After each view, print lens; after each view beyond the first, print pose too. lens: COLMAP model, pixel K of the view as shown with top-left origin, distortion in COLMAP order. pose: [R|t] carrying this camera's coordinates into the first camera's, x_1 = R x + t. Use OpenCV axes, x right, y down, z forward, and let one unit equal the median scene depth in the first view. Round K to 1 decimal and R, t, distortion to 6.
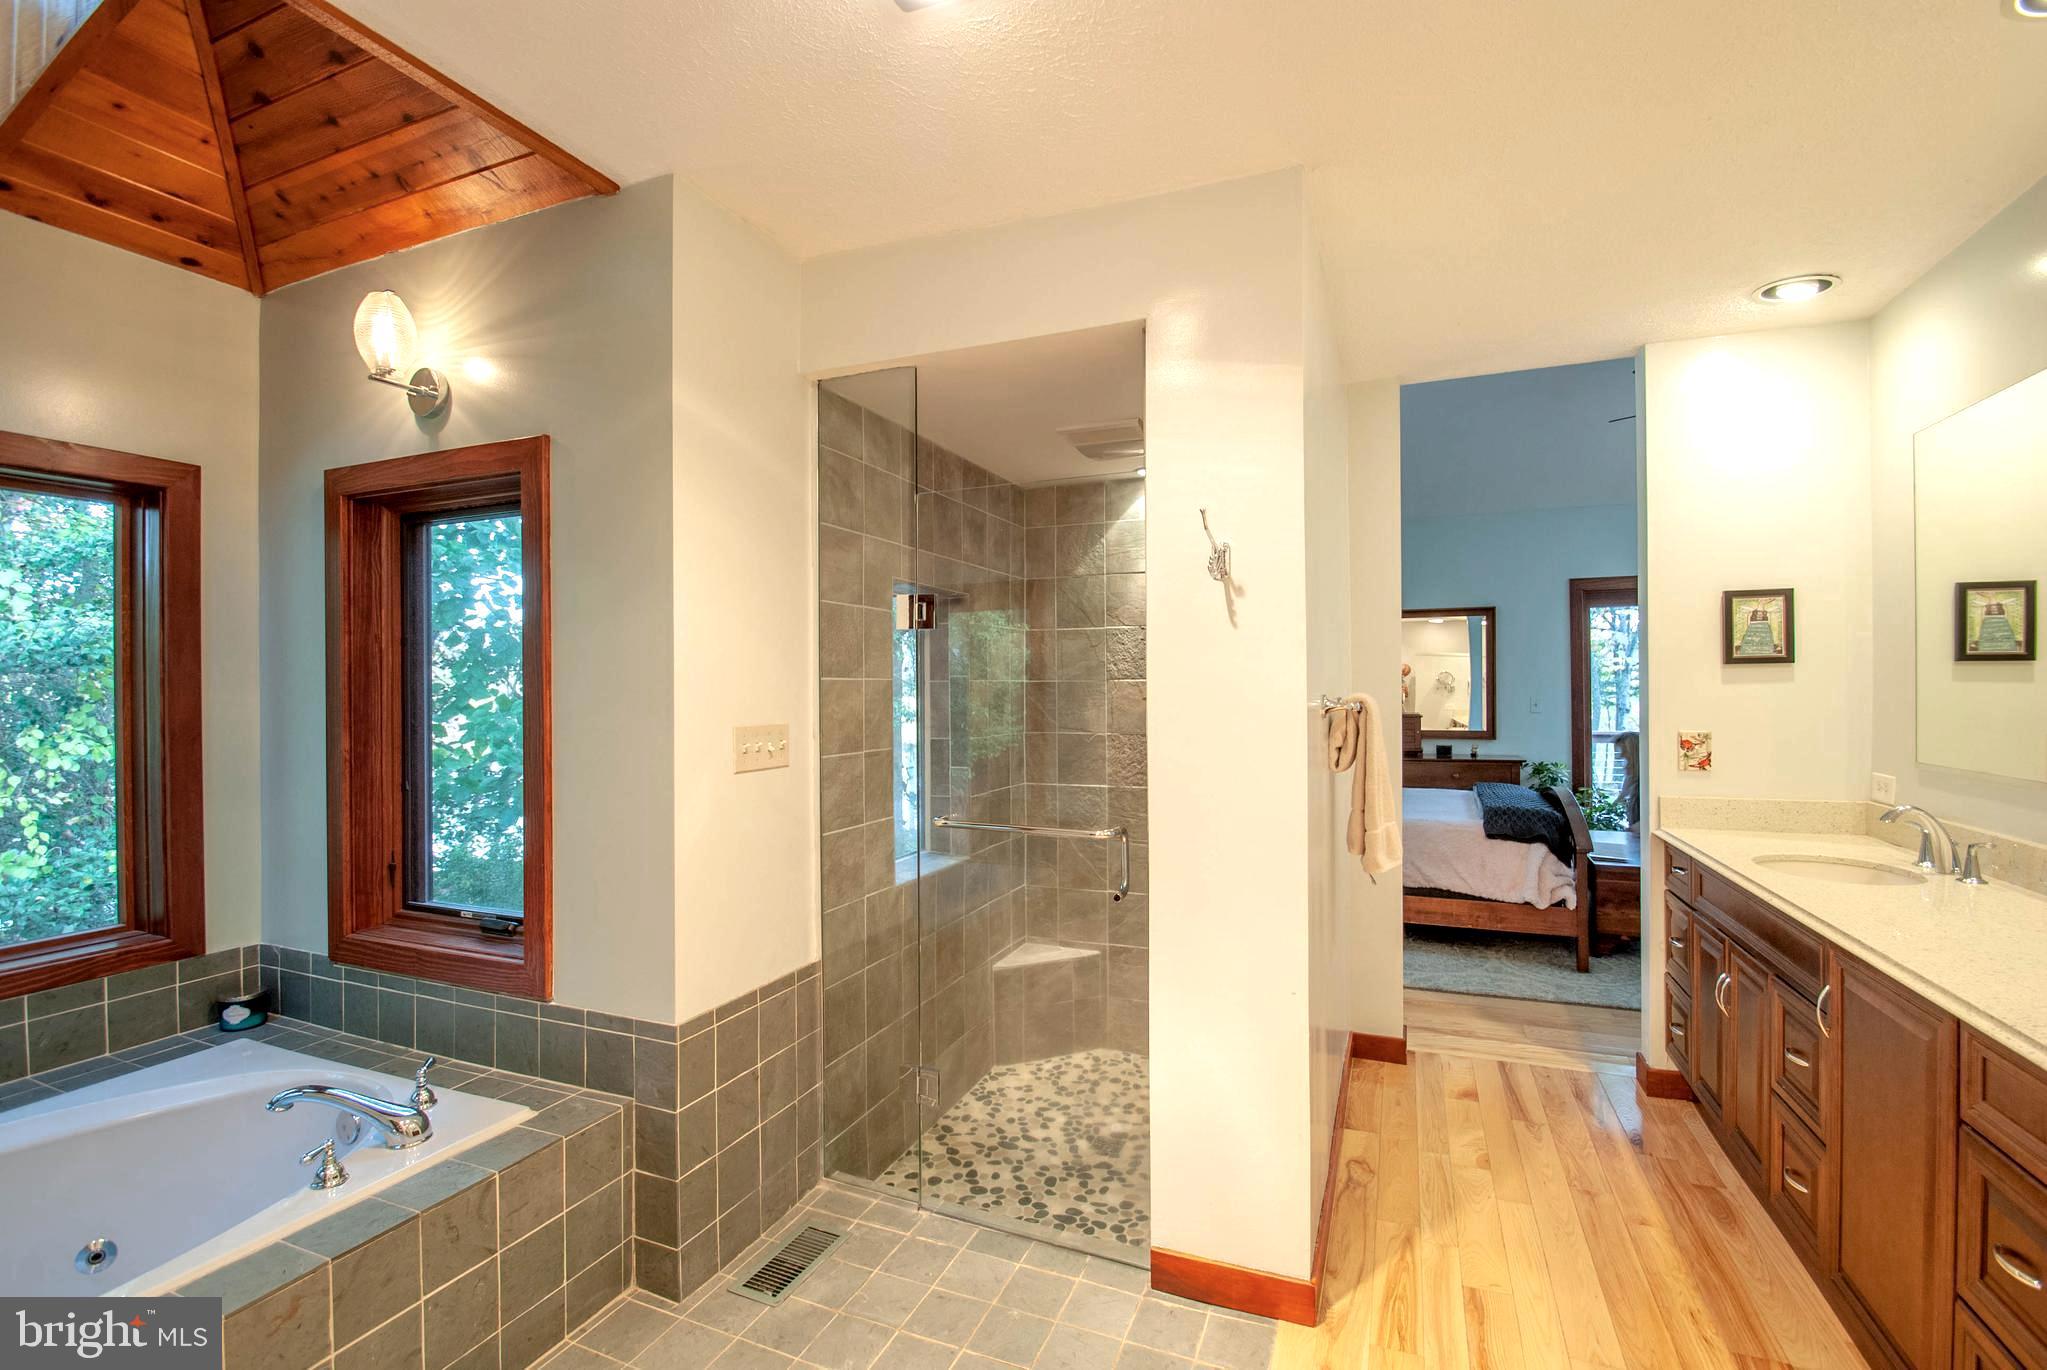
lens RADIAL K [[920.8, 0, 1033.1], [0, 920.8, 685.7], [0, 0, 1]] dist [0.002814, -0.012147]
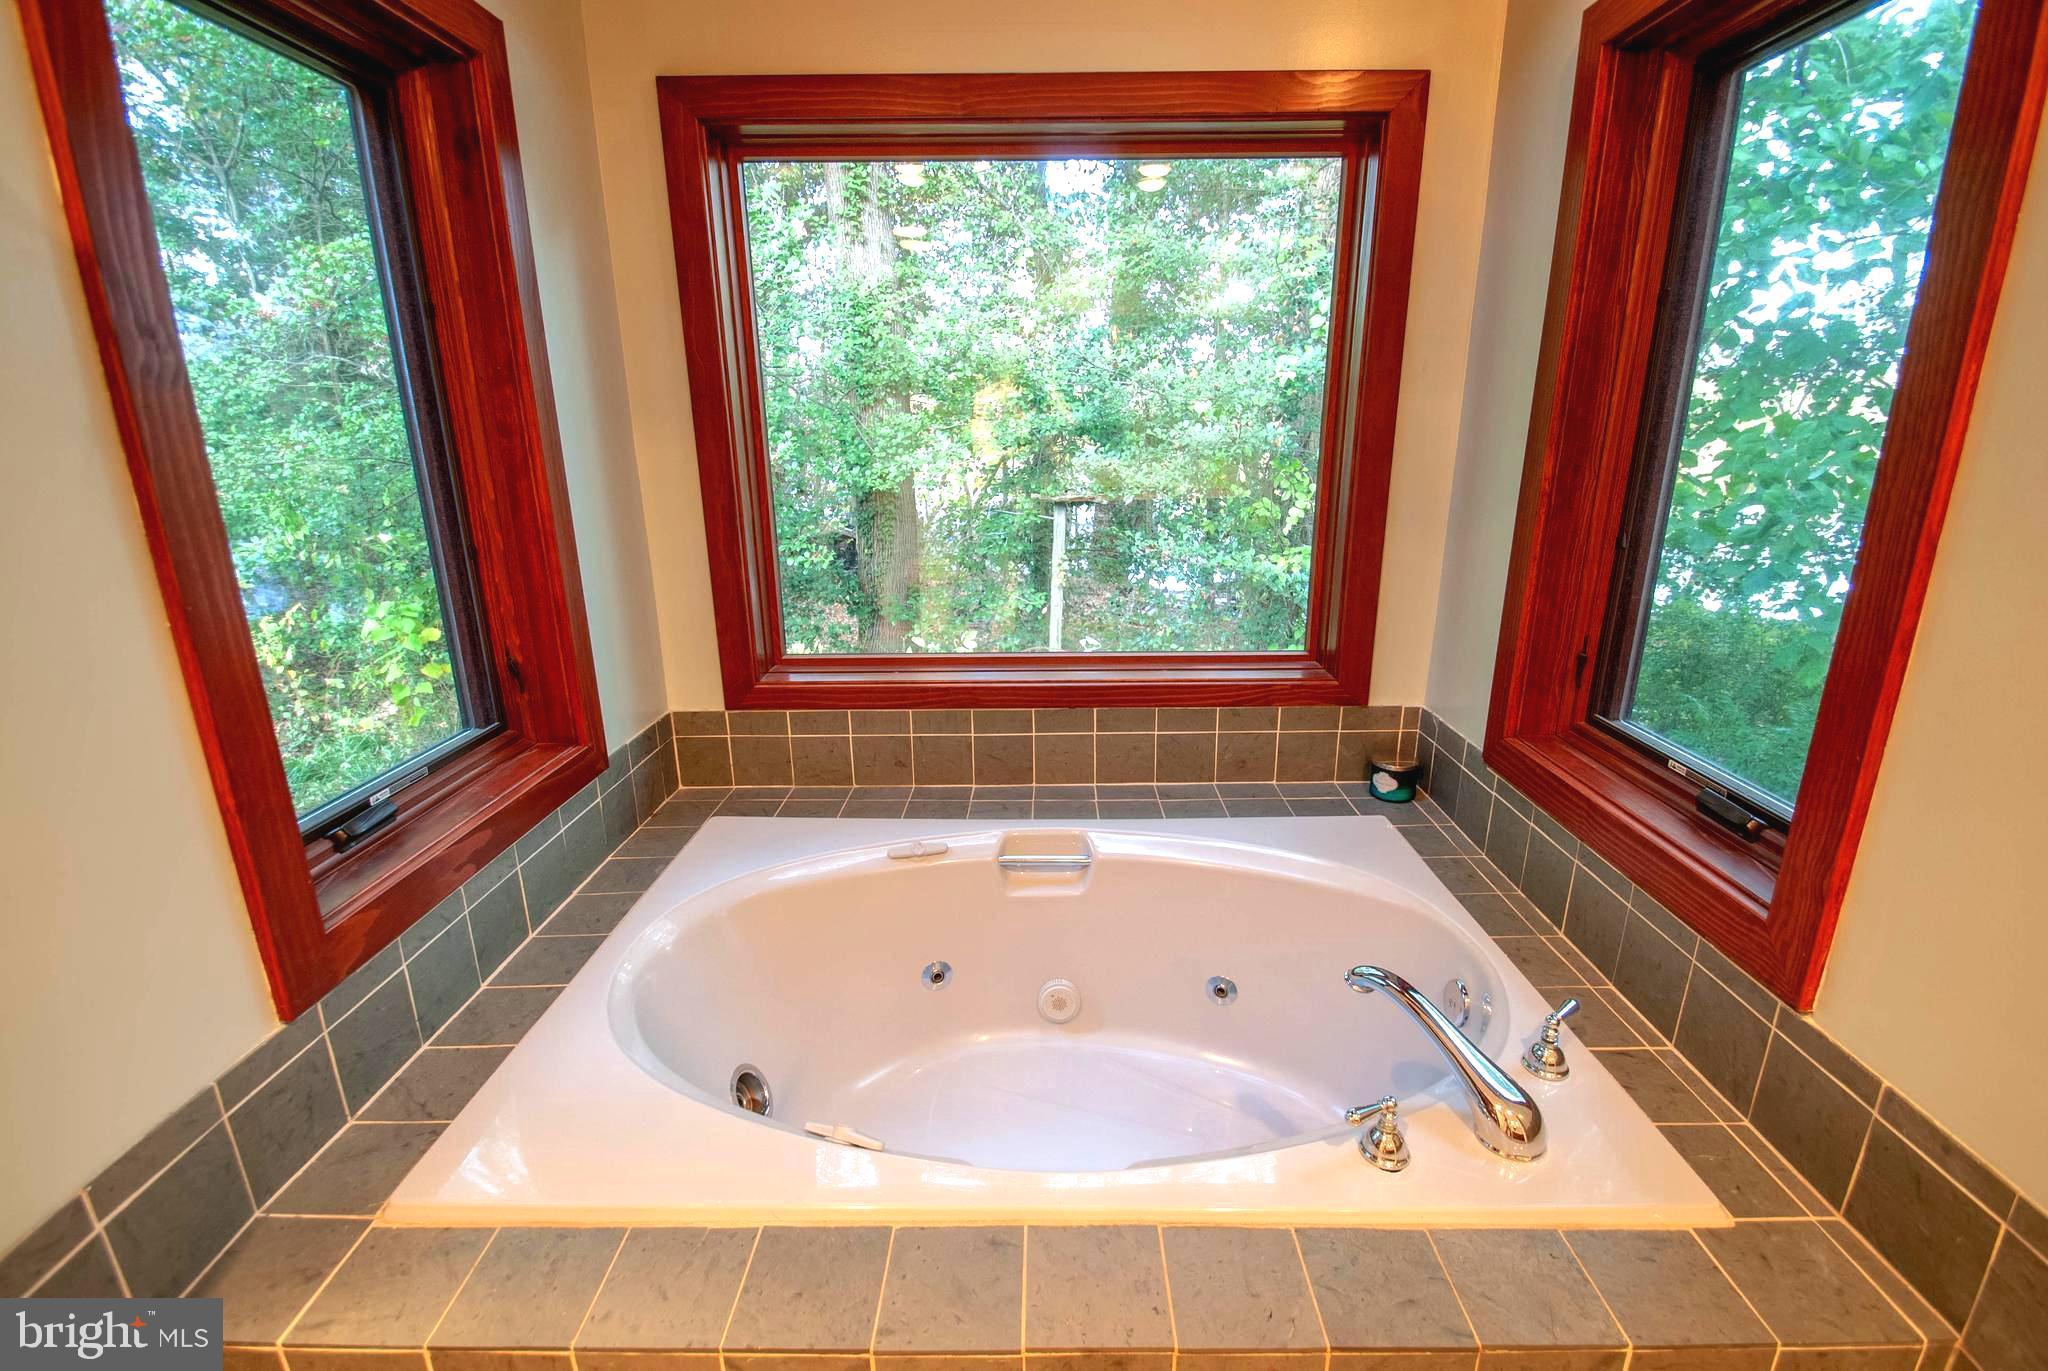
lens RADIAL K [[903.3, 0, 1040.8], [0, 903.3, 688.3], [0, 0, 1]] dist [0.003941, -0.013754]
pose [[0.380080, 0.265529, -0.886021, -0.278366], [0.004643, 0.957349, 0.288897, 0.026457], [0.924942, -0.113918, 0.362636, 0.425109]]
